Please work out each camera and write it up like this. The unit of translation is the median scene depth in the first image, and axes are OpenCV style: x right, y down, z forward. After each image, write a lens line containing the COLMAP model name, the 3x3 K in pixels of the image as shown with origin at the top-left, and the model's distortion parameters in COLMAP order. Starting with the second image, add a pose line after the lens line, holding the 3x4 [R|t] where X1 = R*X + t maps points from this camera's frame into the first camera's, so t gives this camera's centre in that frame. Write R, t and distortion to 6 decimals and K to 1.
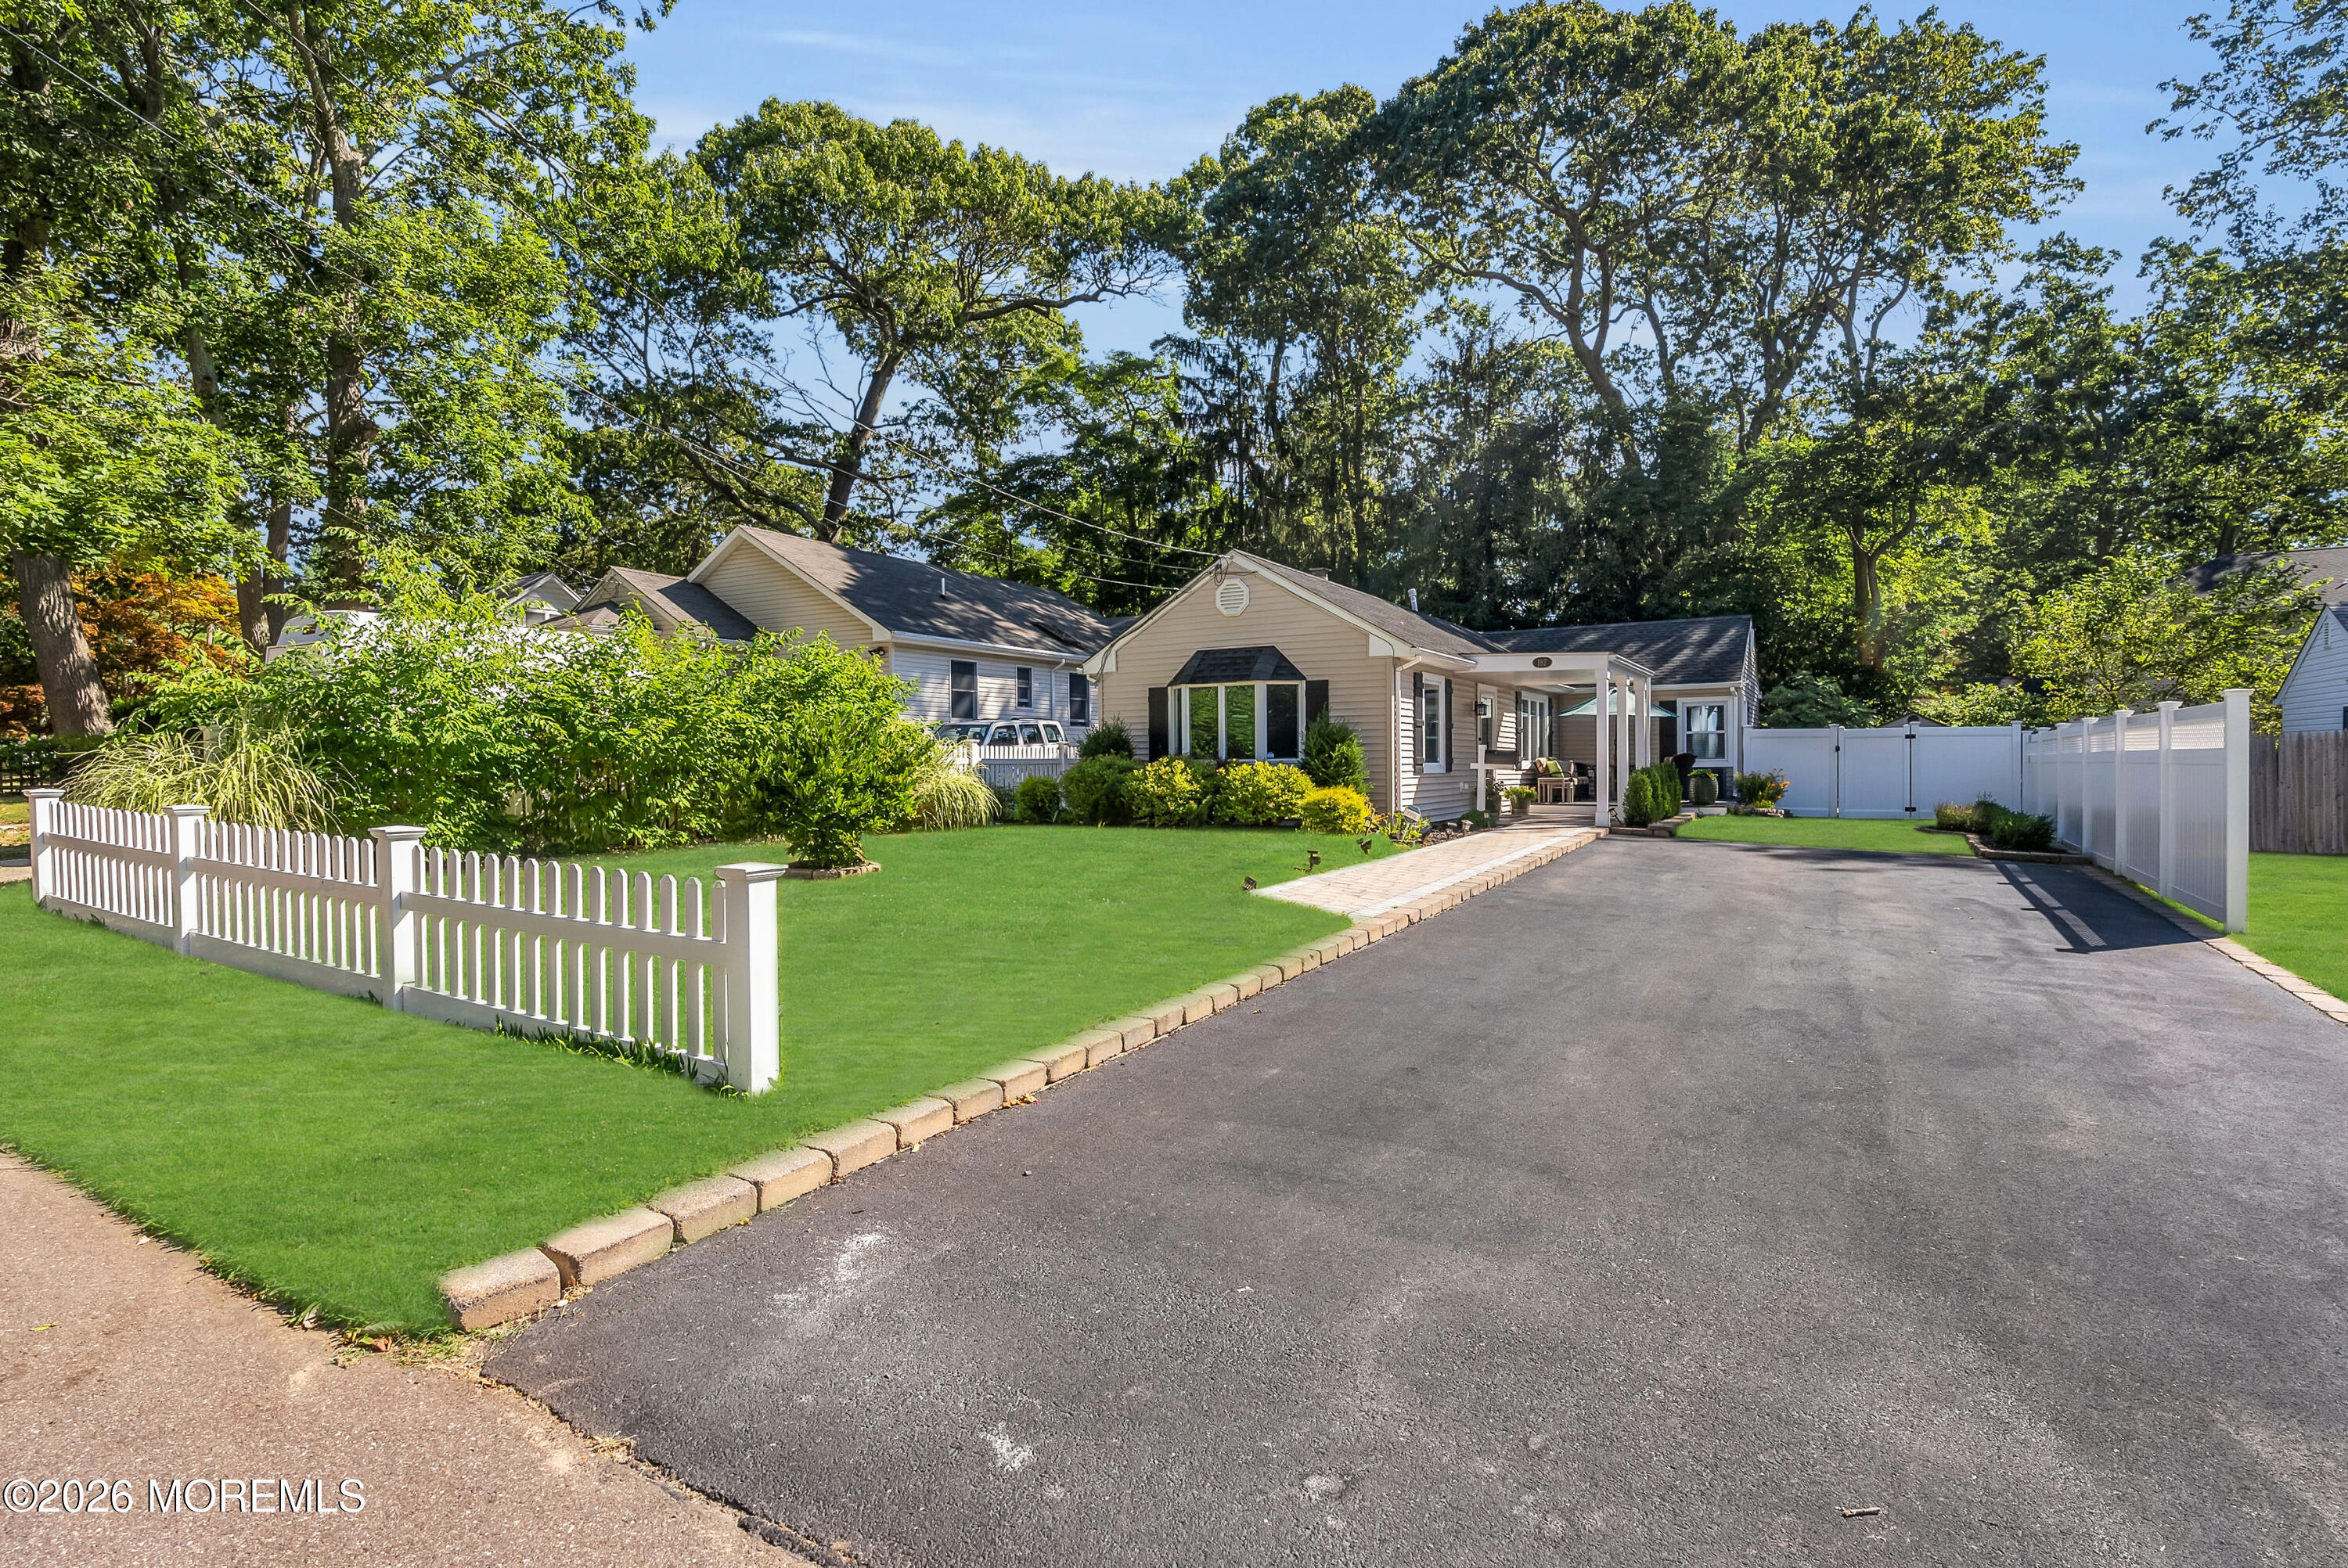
lens RADIAL K [[1140.1, 0, 1174.0], [0, 1140.1, 784.0], [0, 0, 1]] dist [0.002021, 0.000107]
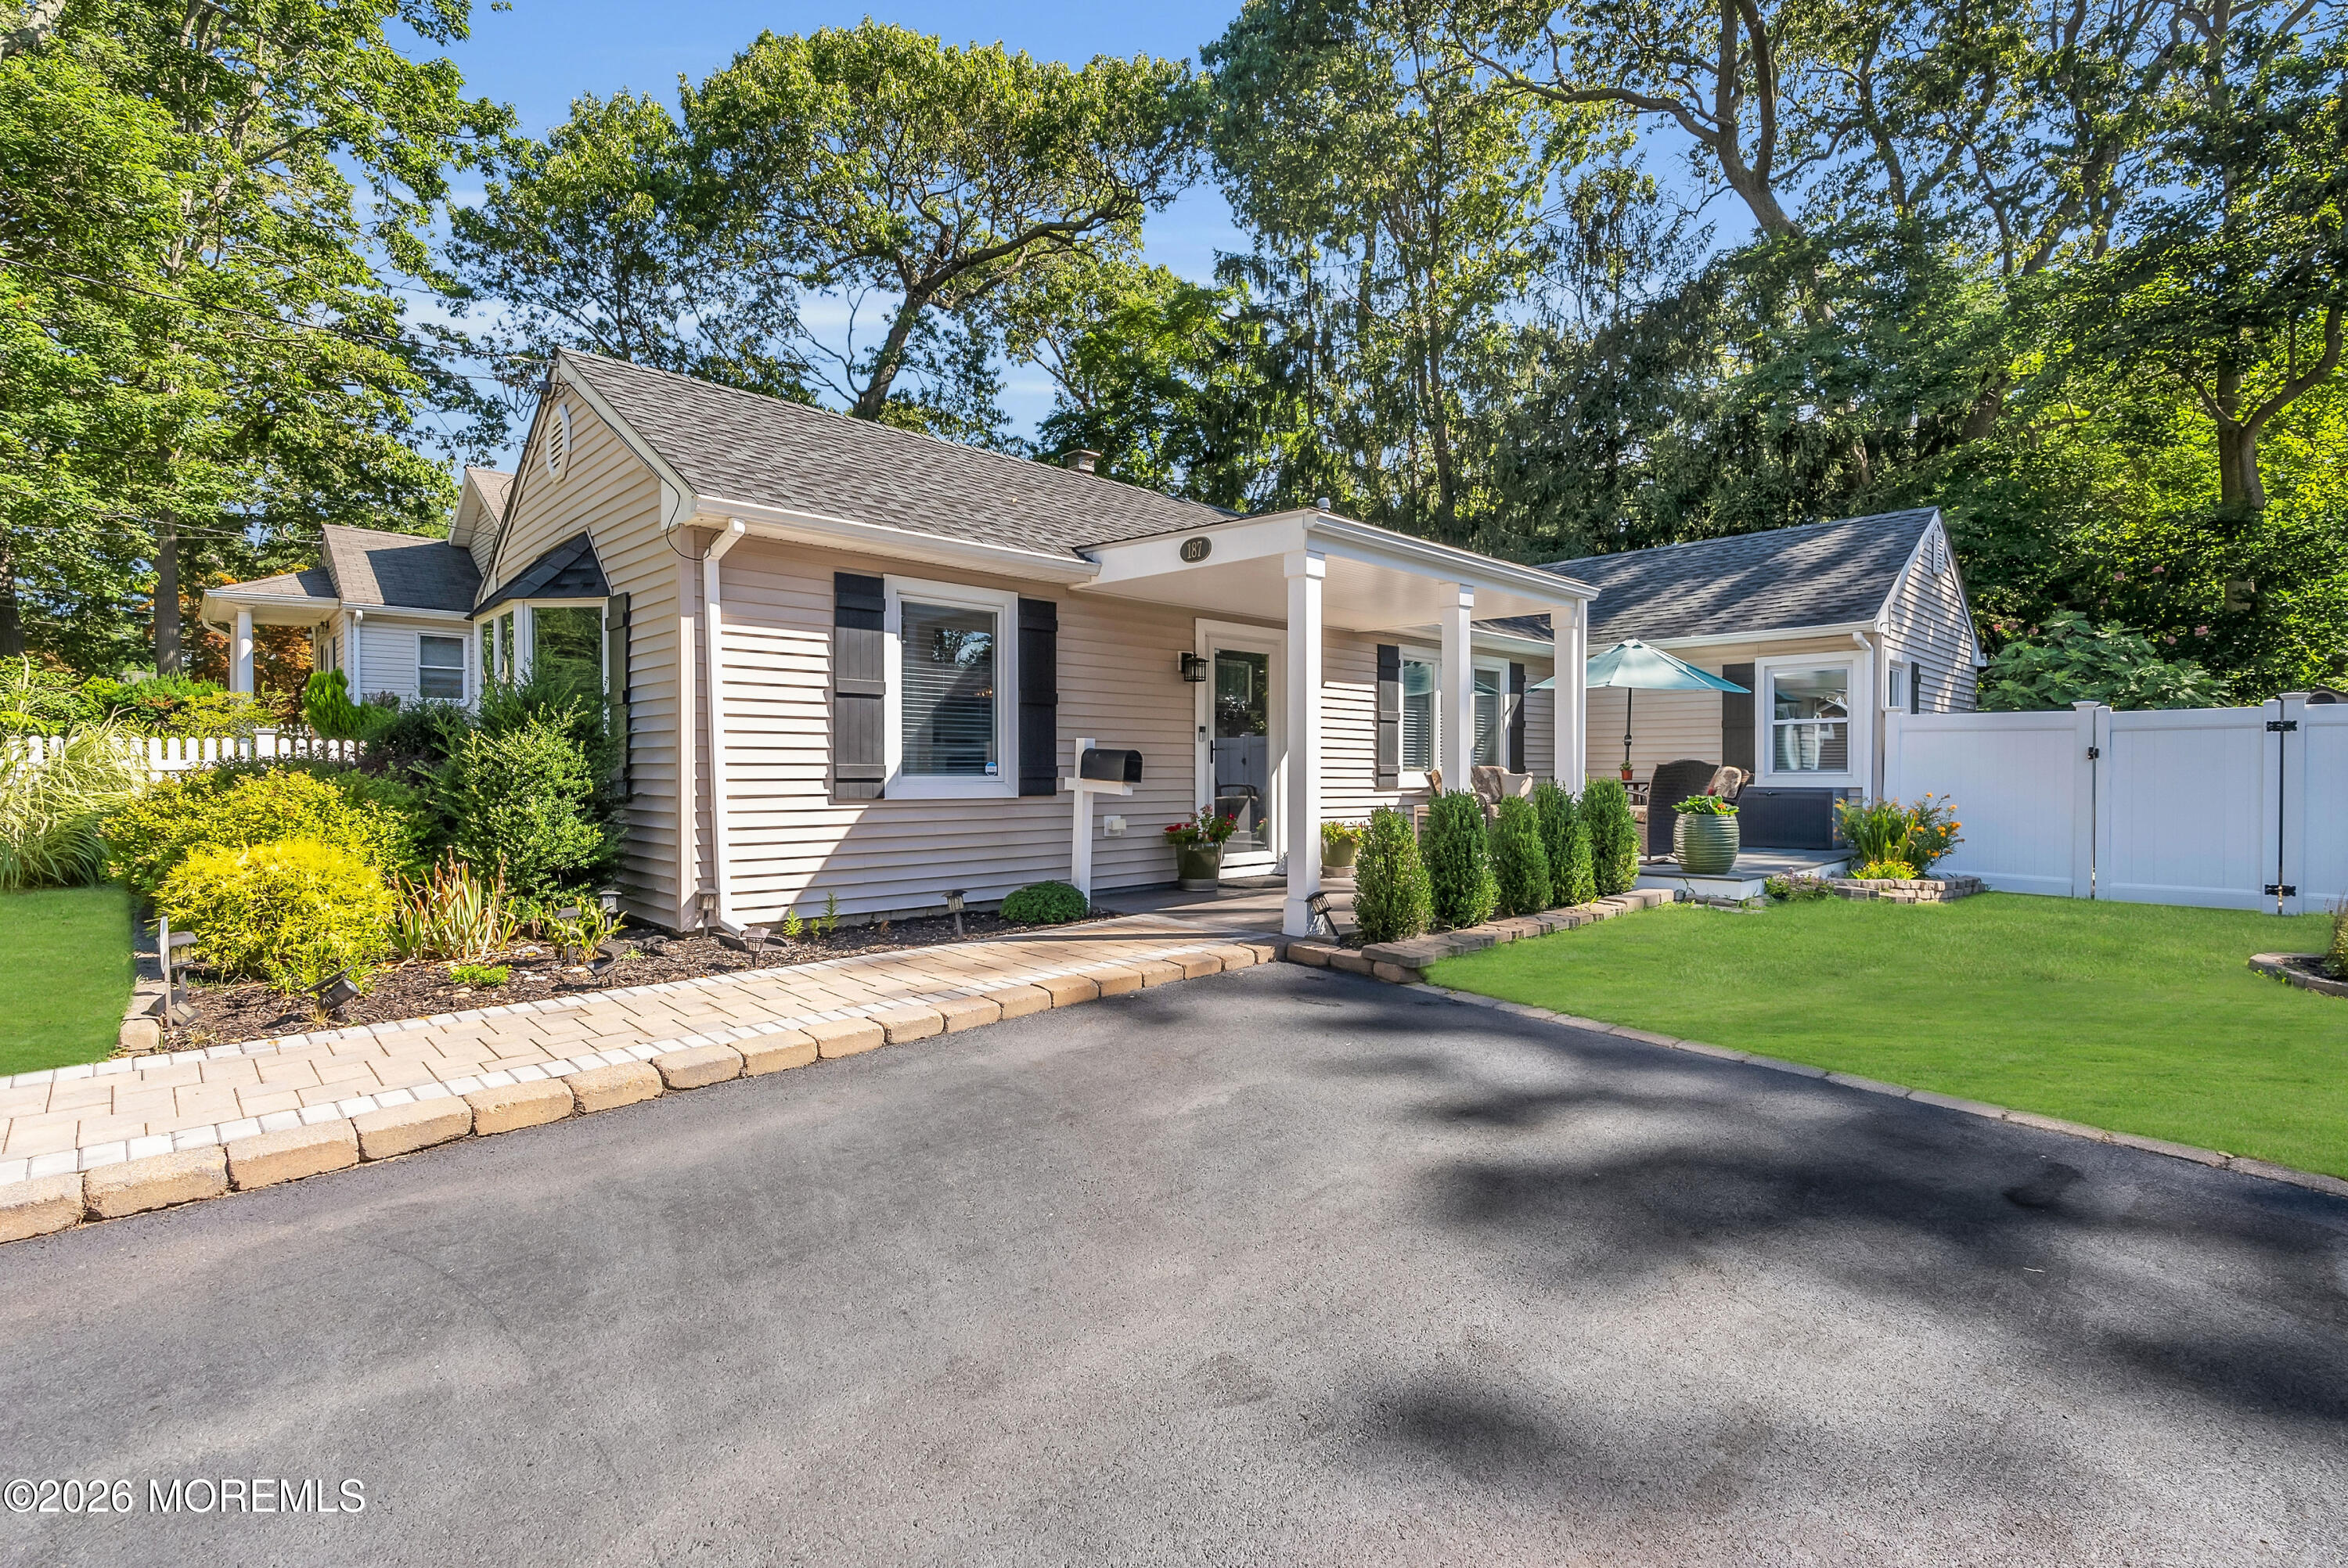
lens RADIAL K [[1070.8, 0, 1174.0], [0, 1070.8, 784.0], [0, 0, 1]] dist [-0.001930, 0.001206]
pose [[0.963448, 0.011825, -0.267635, 0.310534], [-0.013092, 0.999910, -0.002950, -0.011133], [0.267576, 0.006347, 0.963516, 0.438467]]
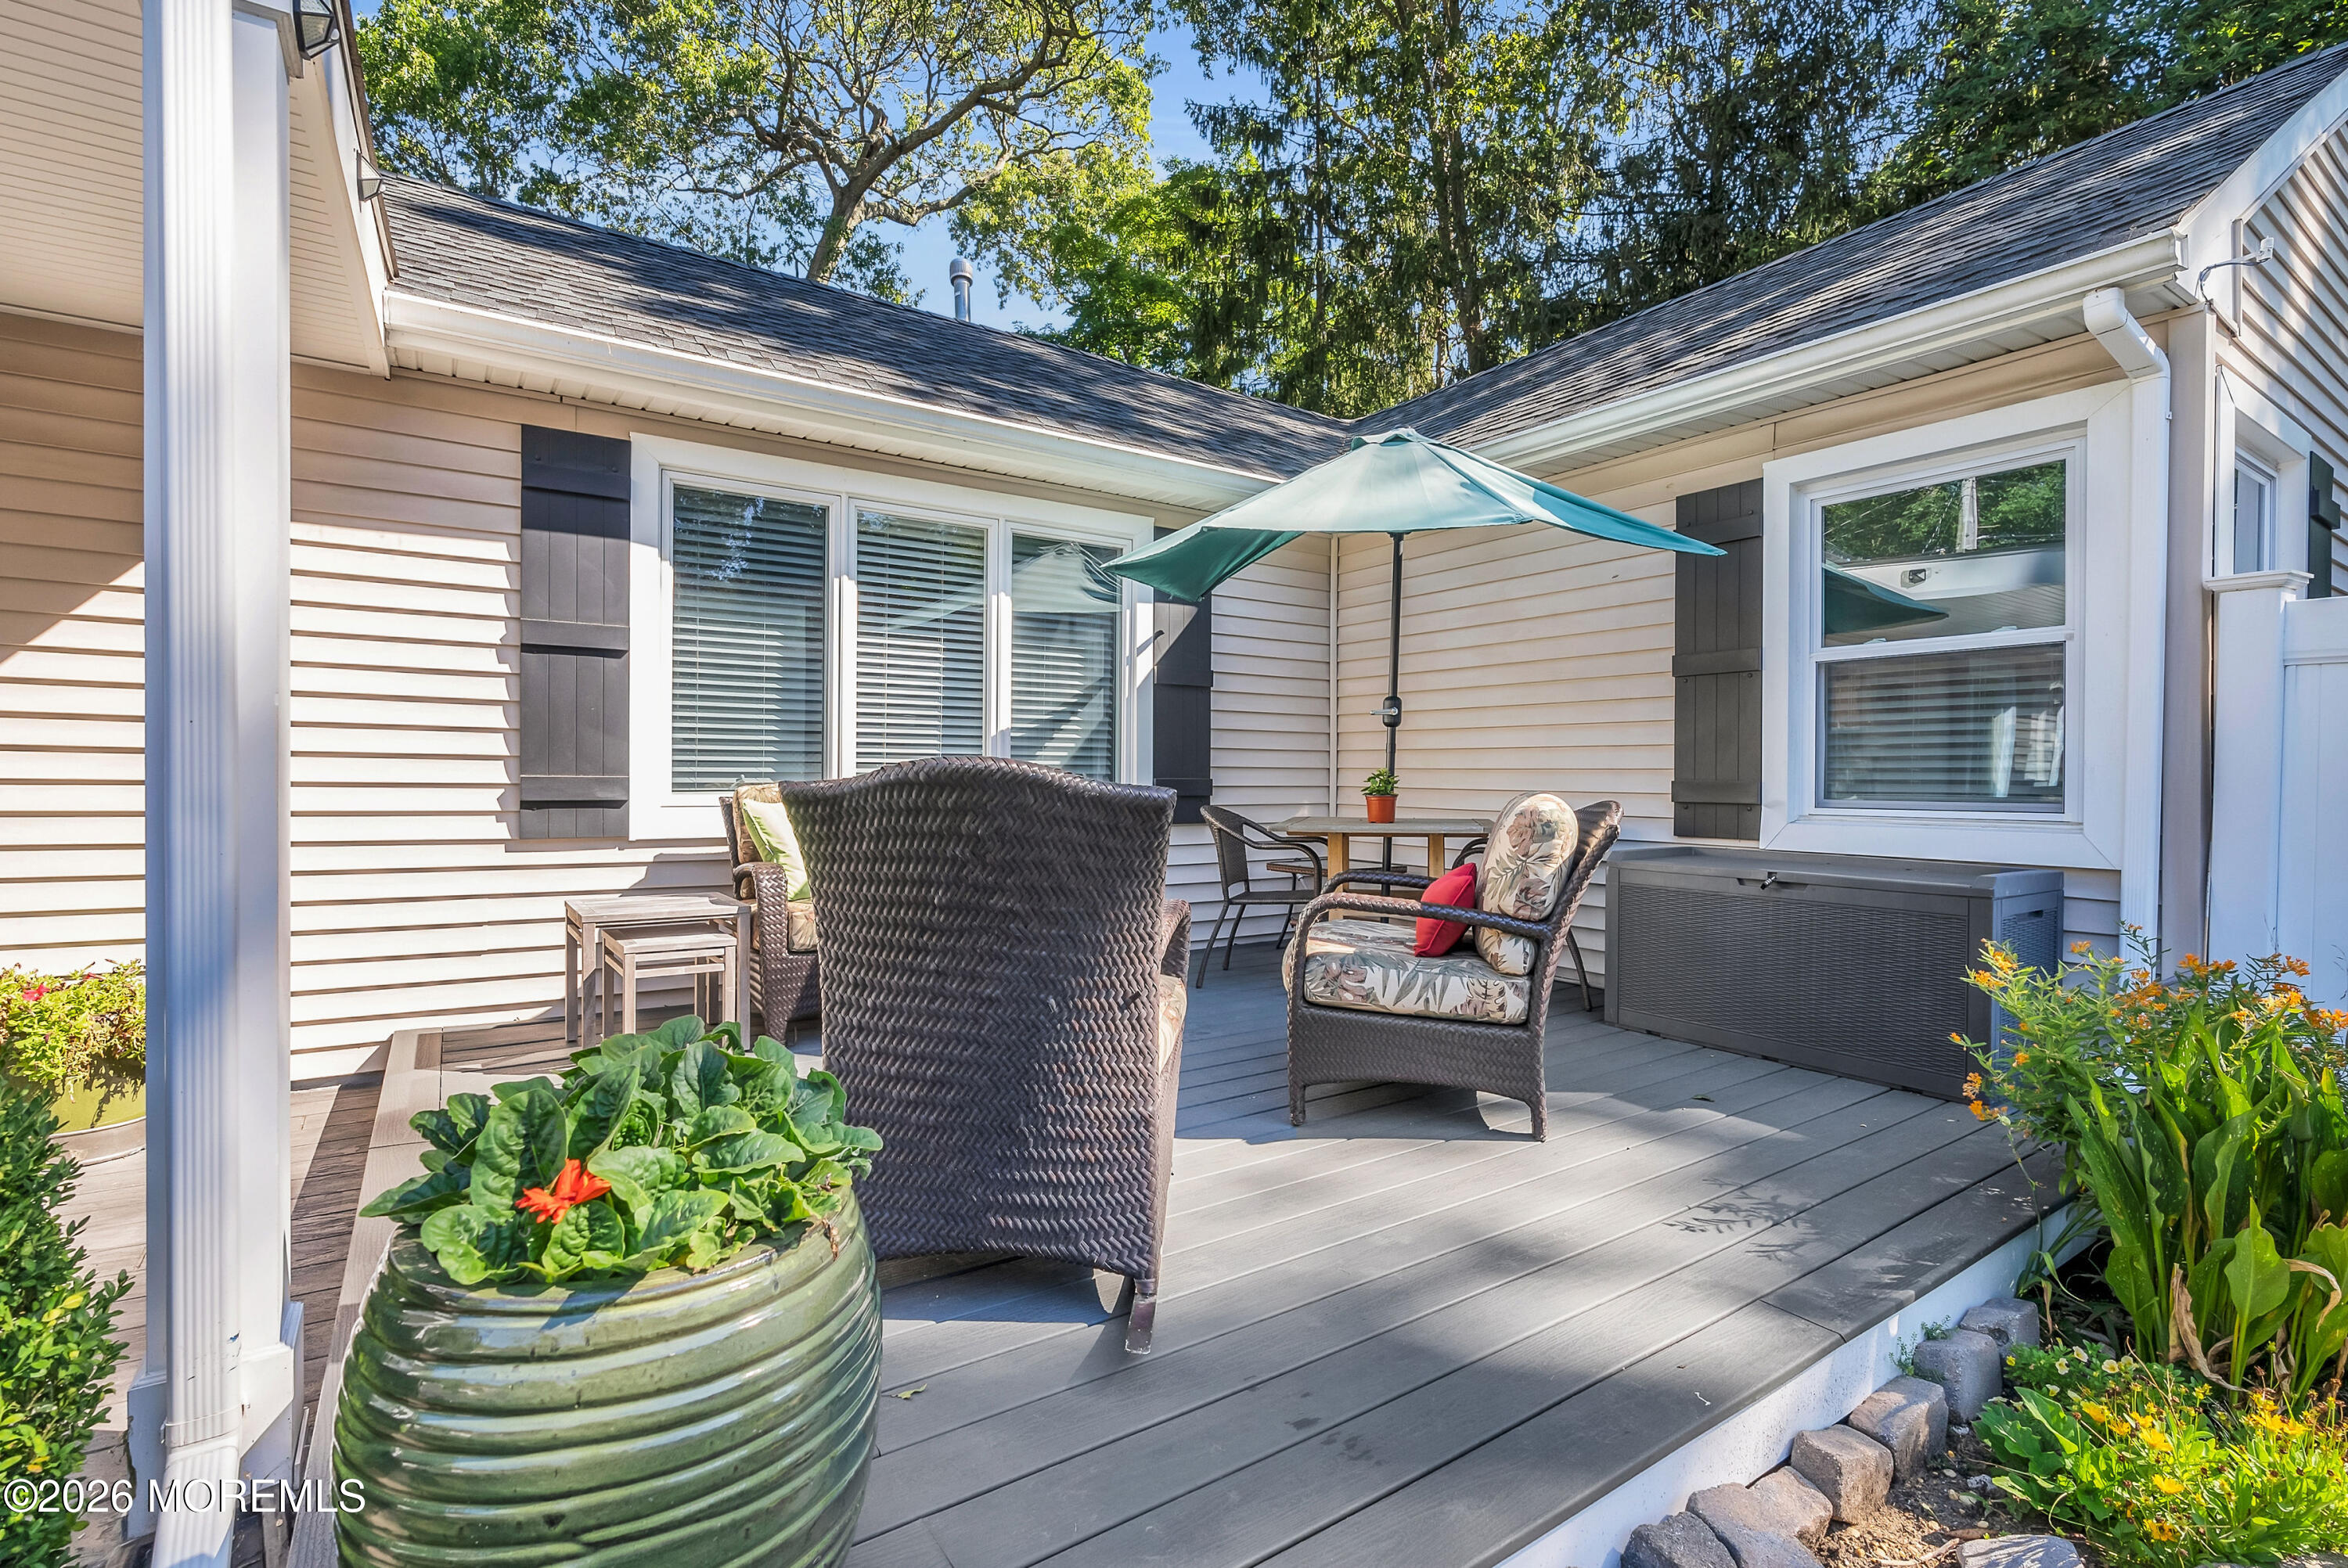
lens RADIAL K [[1070.8, 0, 1174.0], [0, 1070.8, 784.0], [0, 0, 1]] dist [-0.001930, 0.001206]
pose [[0.906350, 0.016960, -0.422187, 0.425739], [-0.022825, 0.999700, -0.008841, -0.021473], [0.421911, 0.017649, 0.906465, 0.804189]]
